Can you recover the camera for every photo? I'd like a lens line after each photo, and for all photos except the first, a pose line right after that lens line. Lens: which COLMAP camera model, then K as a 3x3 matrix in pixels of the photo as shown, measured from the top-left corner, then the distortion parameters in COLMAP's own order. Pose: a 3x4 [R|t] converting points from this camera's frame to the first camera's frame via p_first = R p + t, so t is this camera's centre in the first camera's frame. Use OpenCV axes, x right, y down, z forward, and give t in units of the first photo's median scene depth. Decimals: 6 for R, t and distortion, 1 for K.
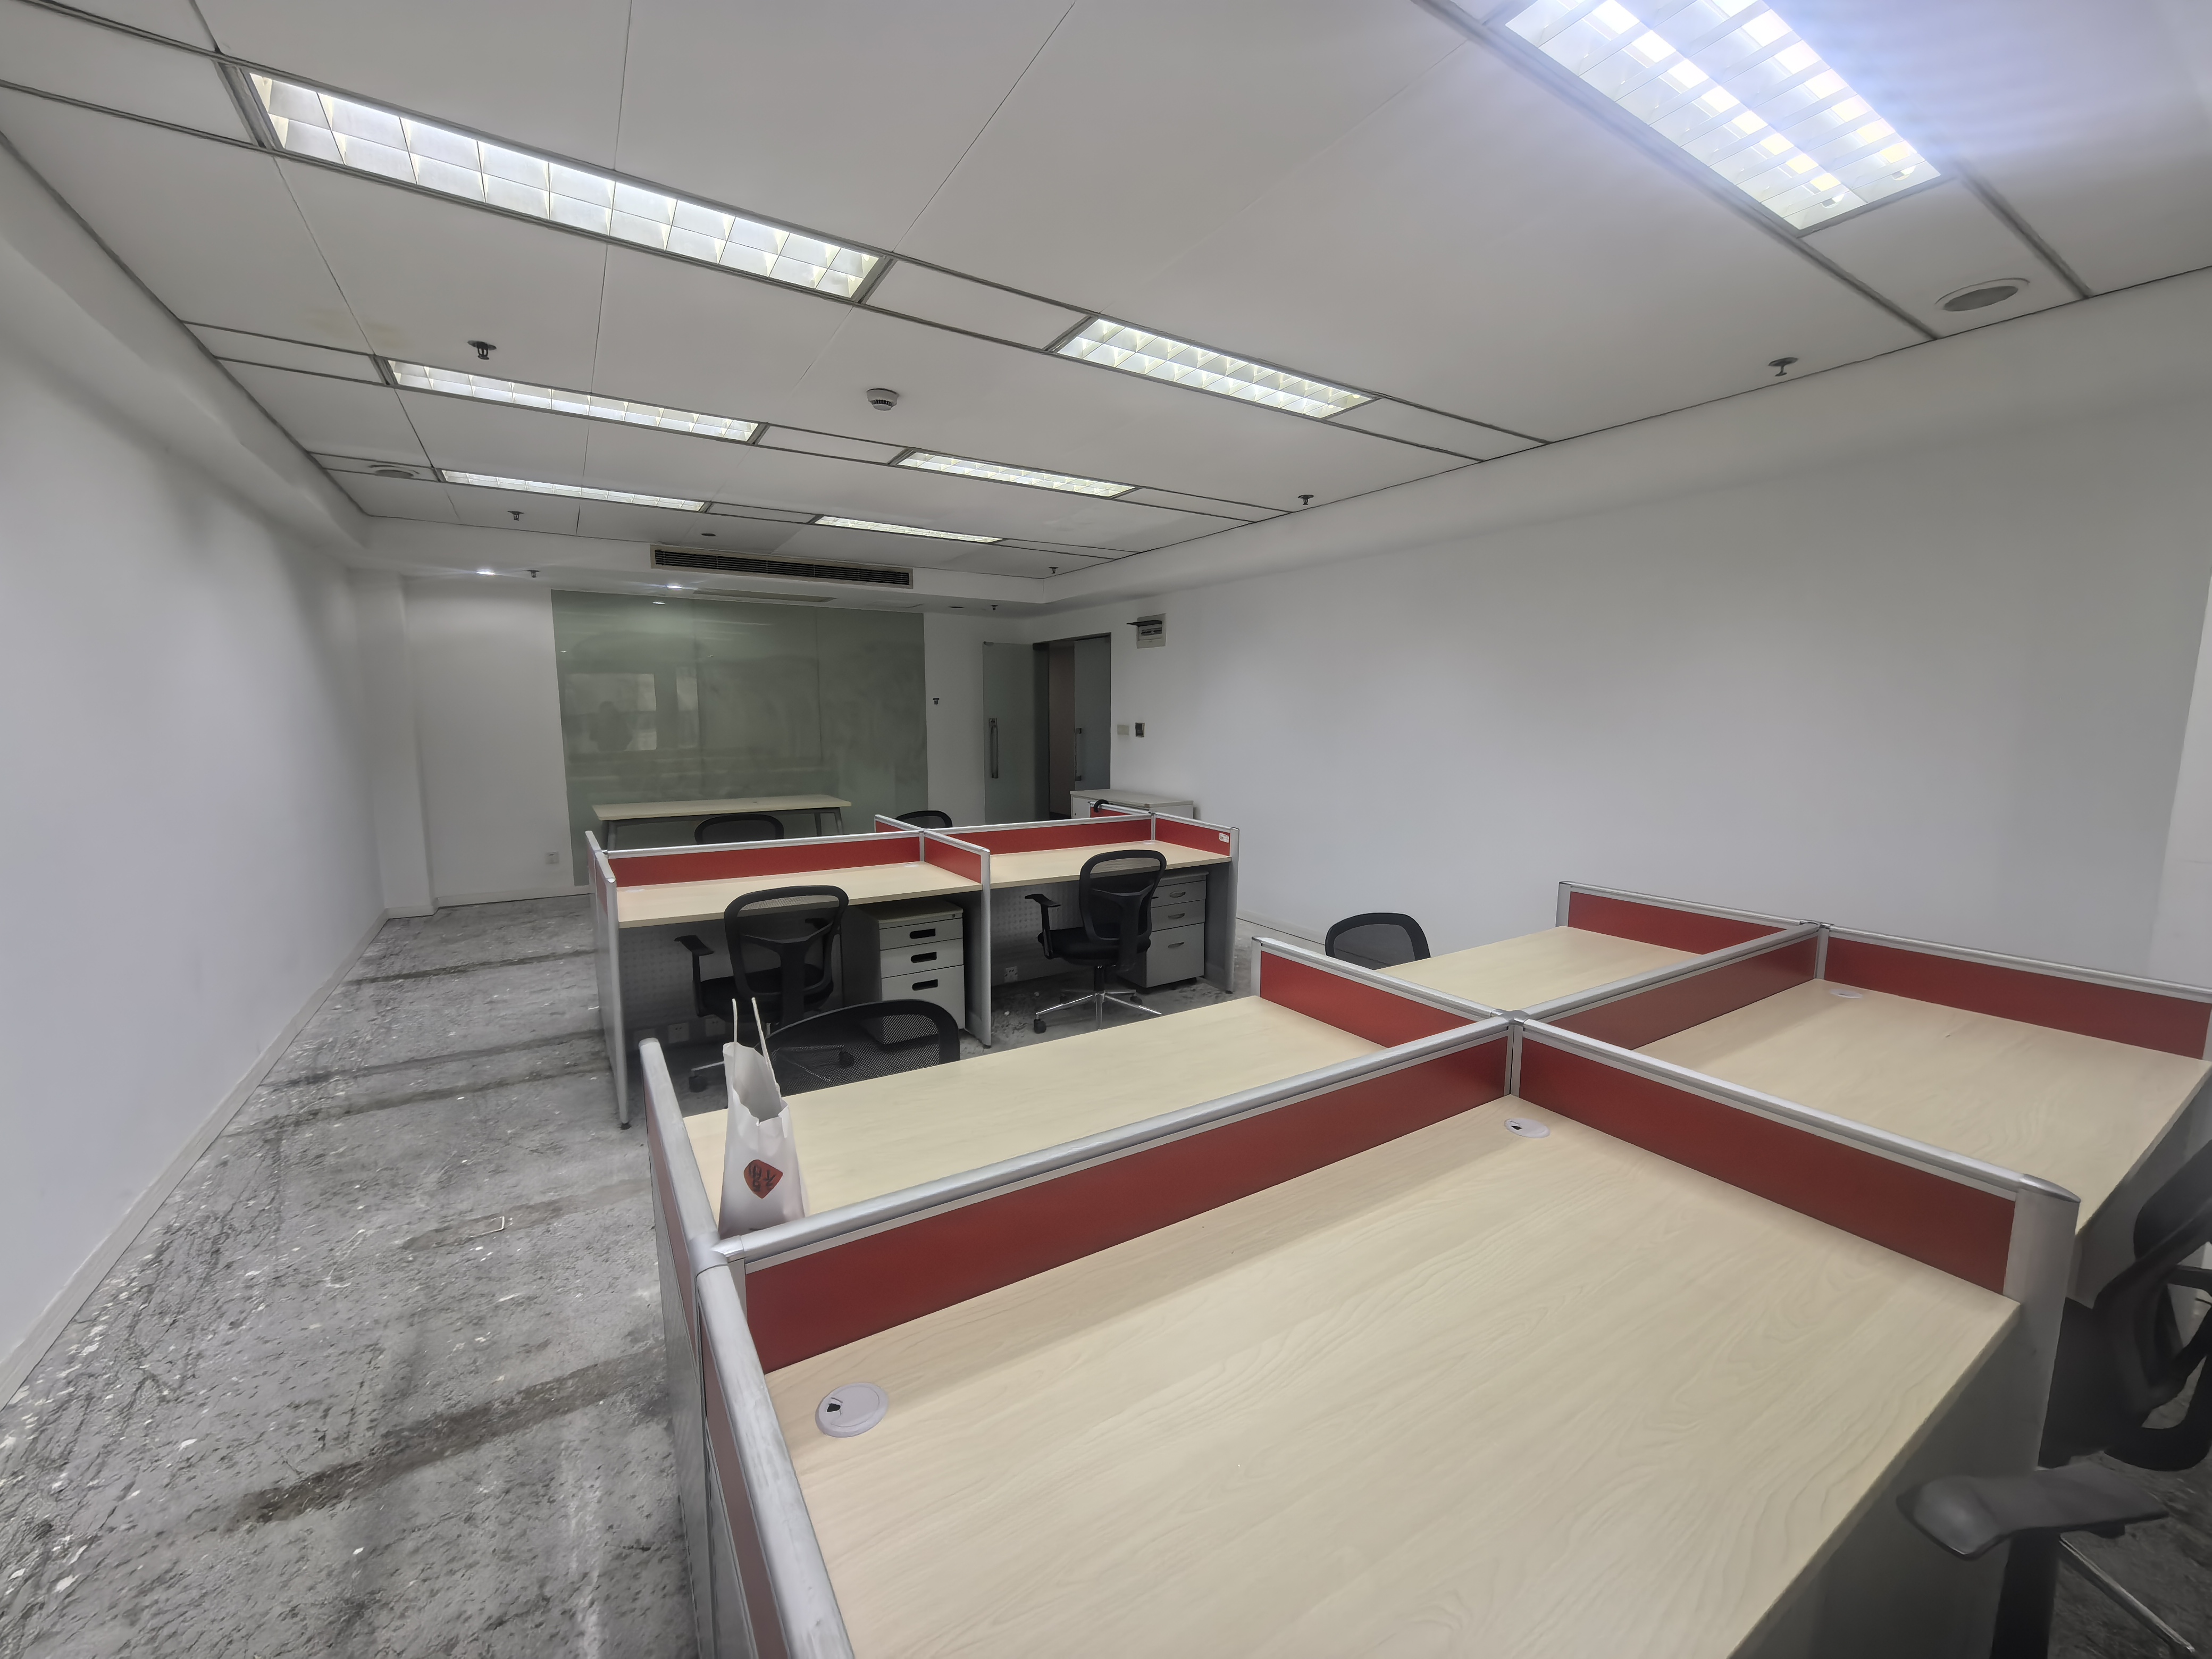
lens RADIAL K [[870.3, 0, 1098.8], [0, 870.3, 819.4], [0, 0, 1]] dist [-0.002796, 0.000906]
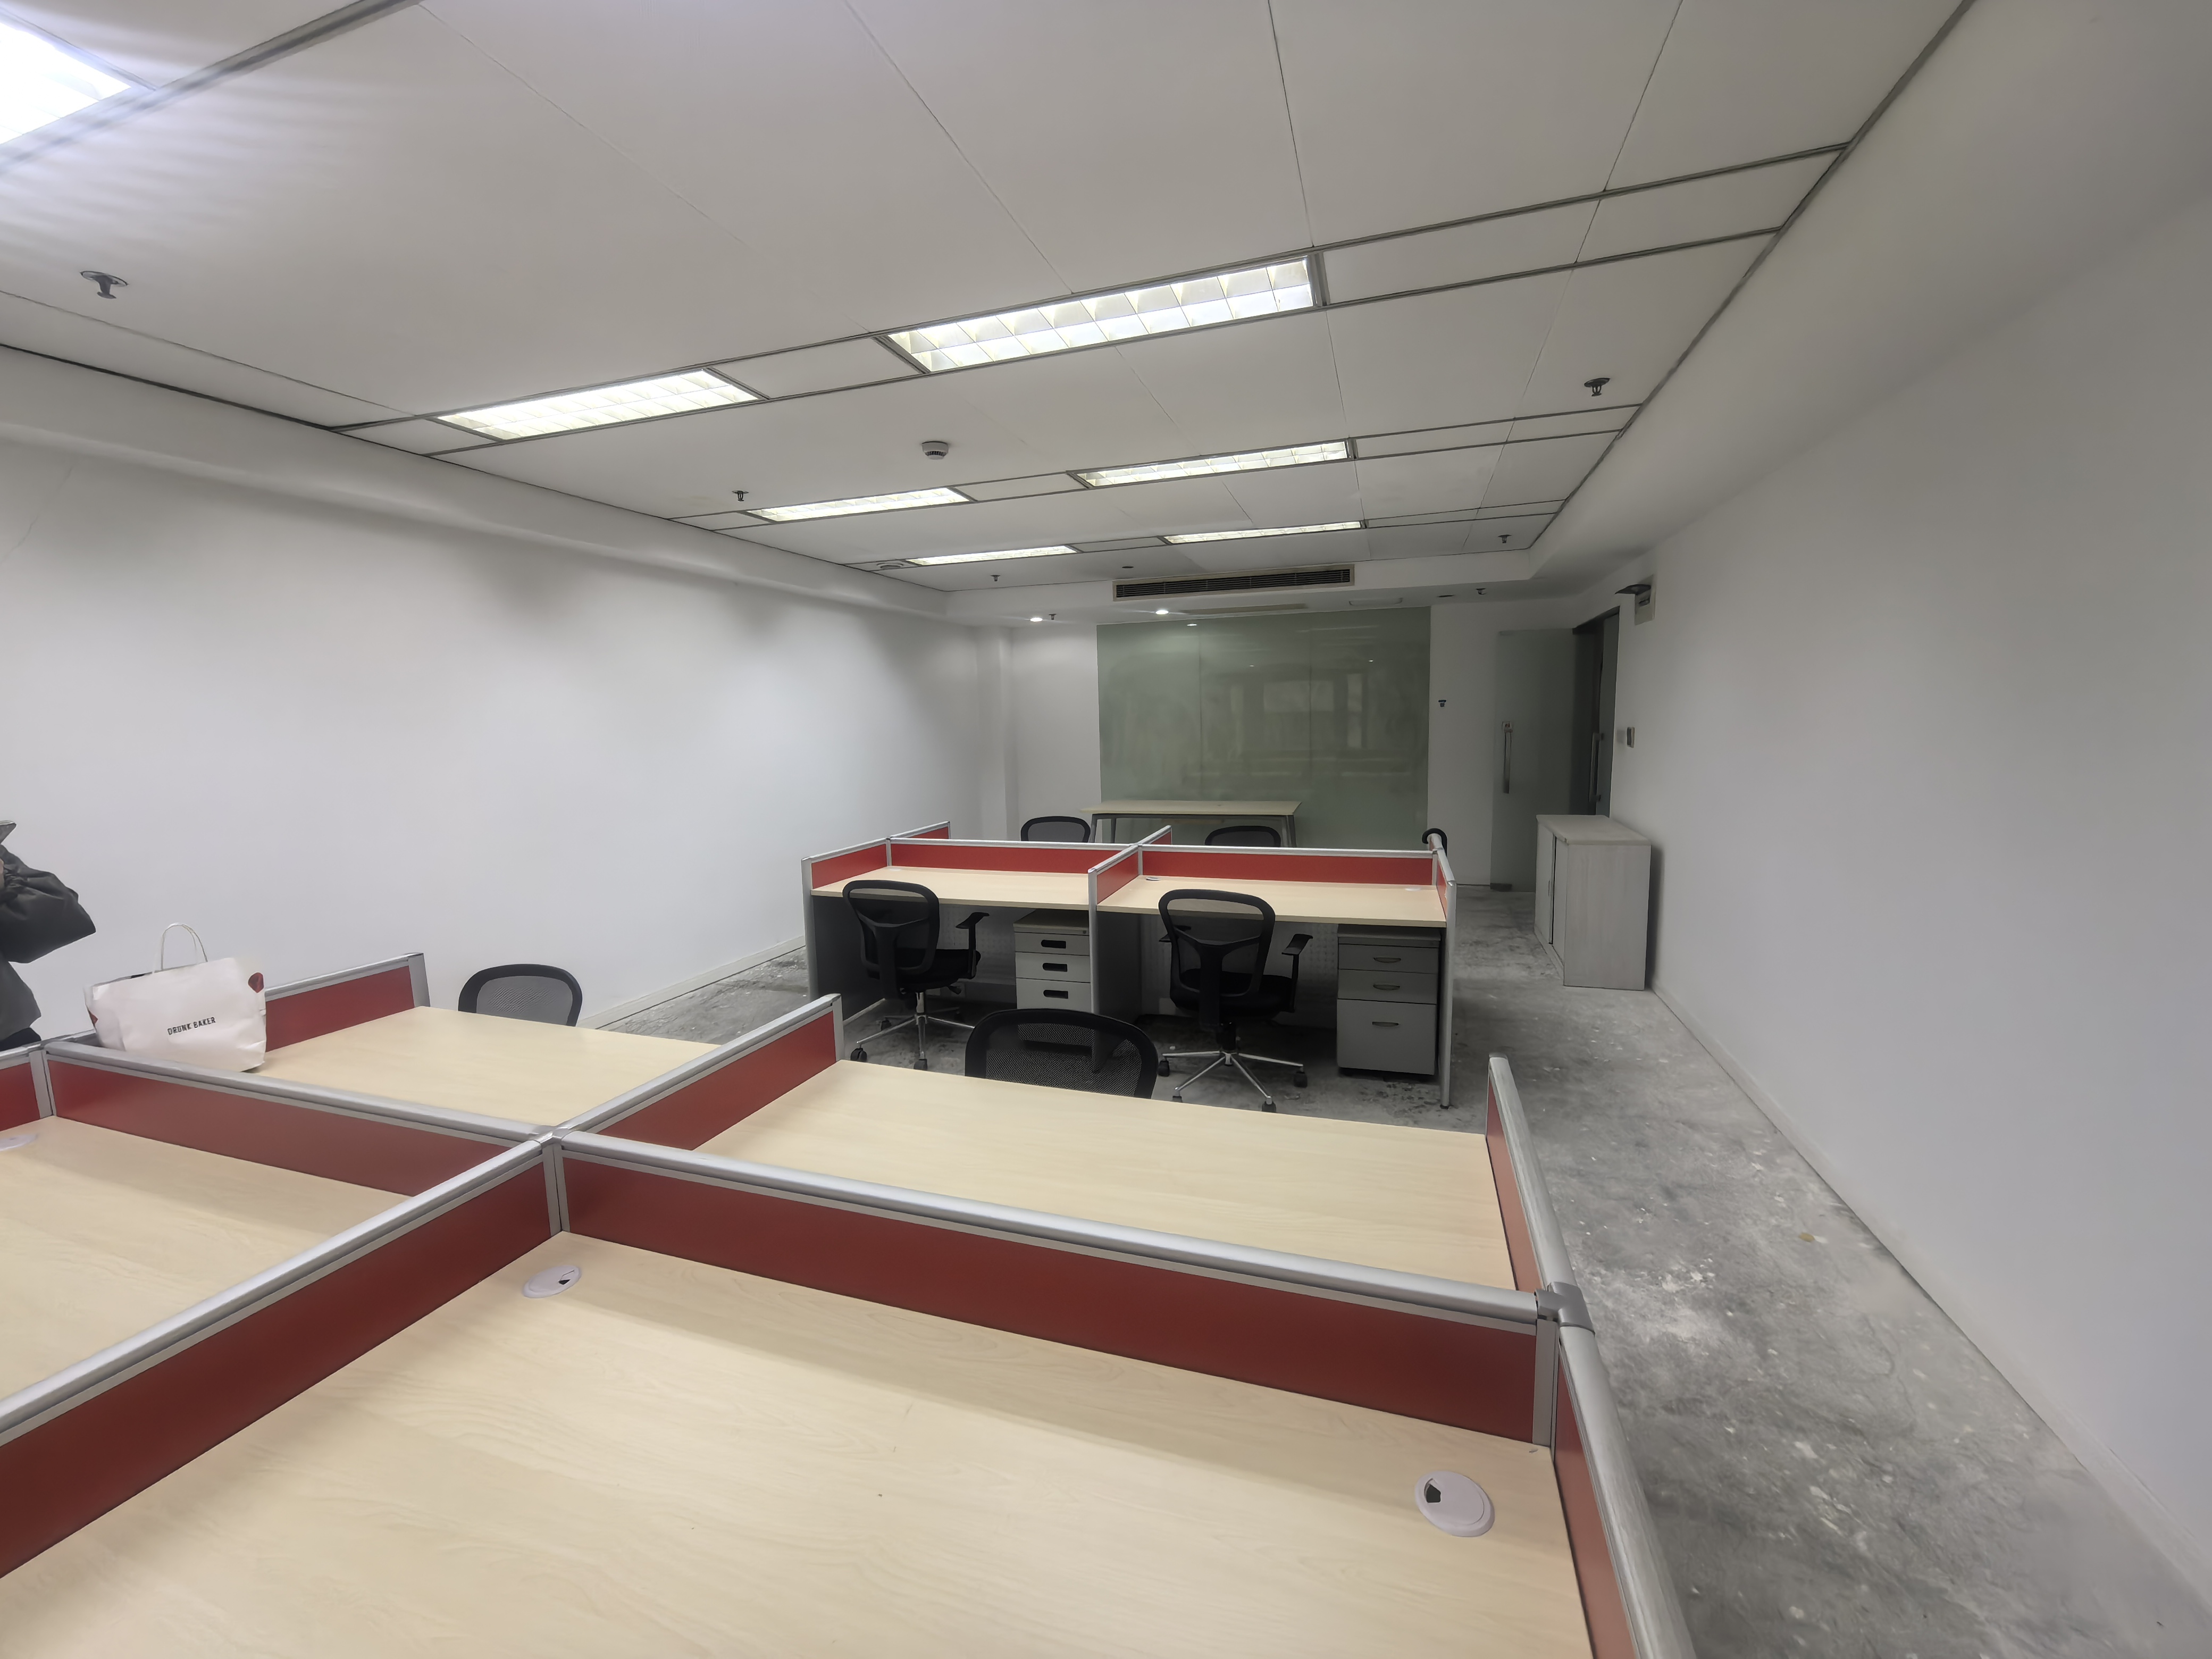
lens RADIAL K [[870.3, 0, 1110.0], [0, 870.3, 823.7], [0, 0, 1]] dist [-0.002796, 0.000906]
pose [[0.640917, 0.074670, -0.763970, 0.648784], [-0.068149, 0.996863, 0.040260, -0.059970], [0.764579, 0.026260, 0.643995, 0.398682]]
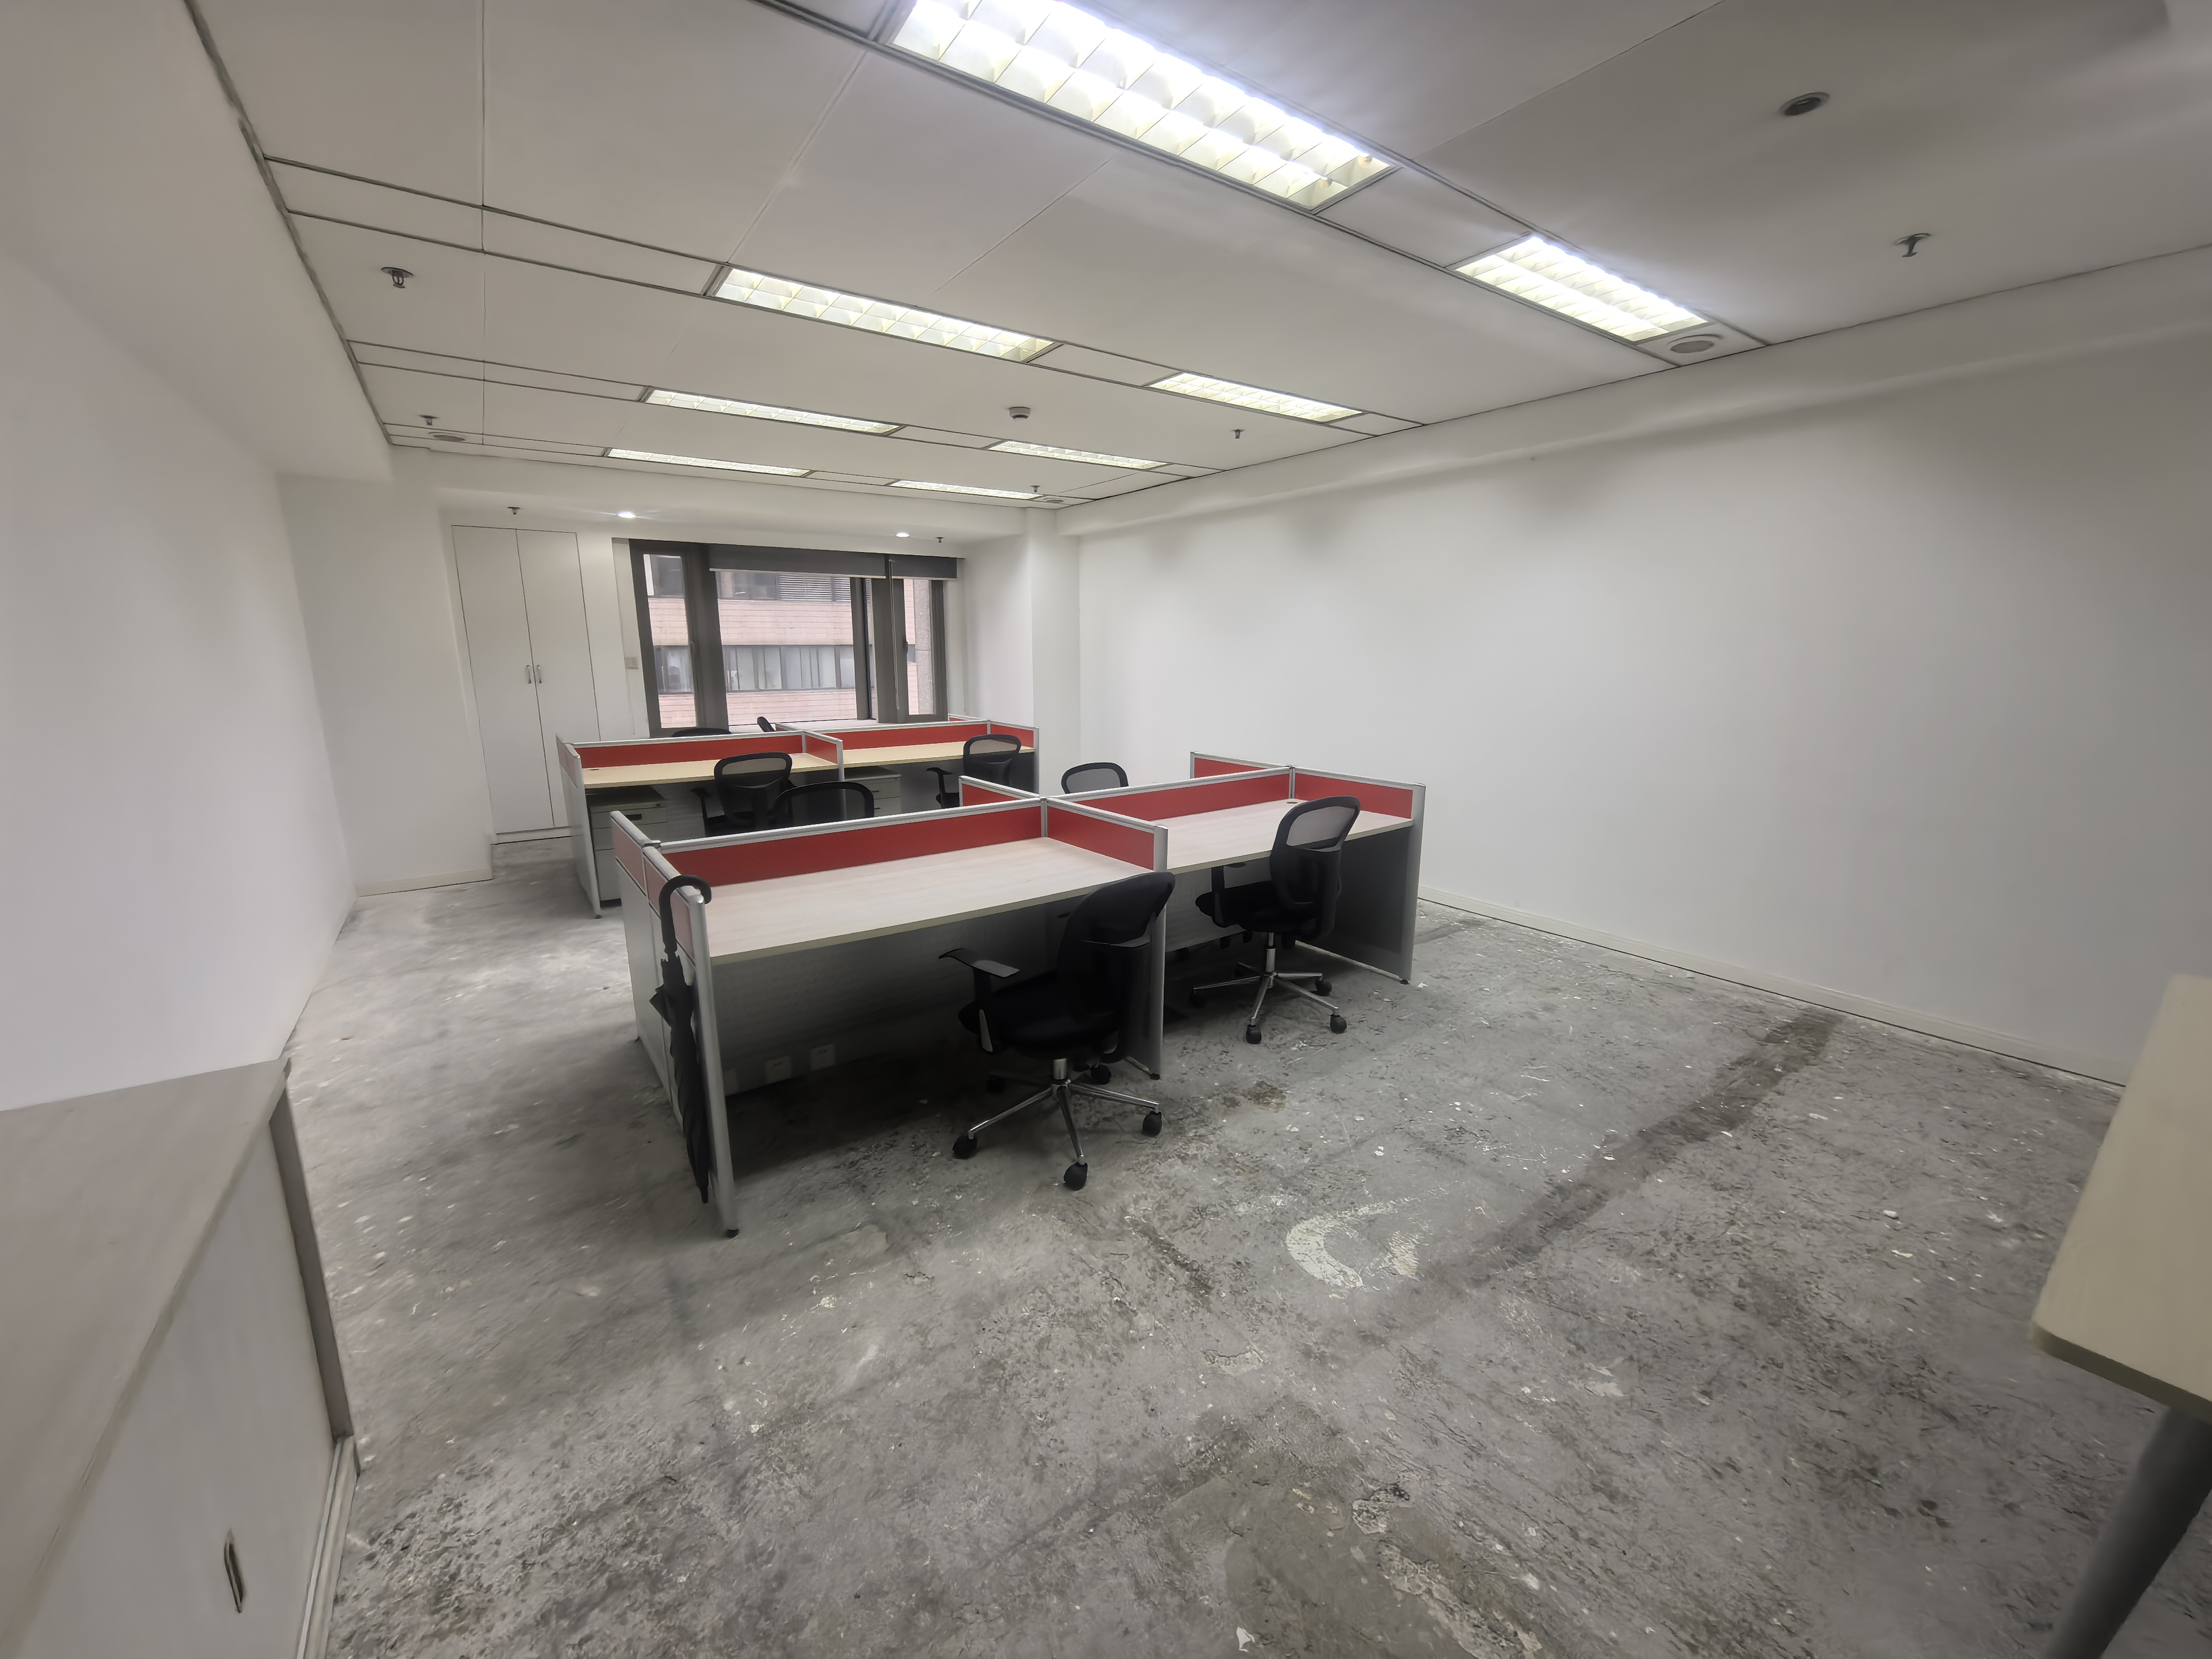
lens RADIAL K [[870.3, 0, 1104.9], [0, 870.3, 823.8], [0, 0, 1]] dist [-0.002796, 0.000906]
pose [[-0.998431, 0.009539, -0.055177, -0.249436], [-0.008621, 0.947446, 0.319801, -0.263225], [0.055328, 0.319775, -0.945877, 2.103681]]
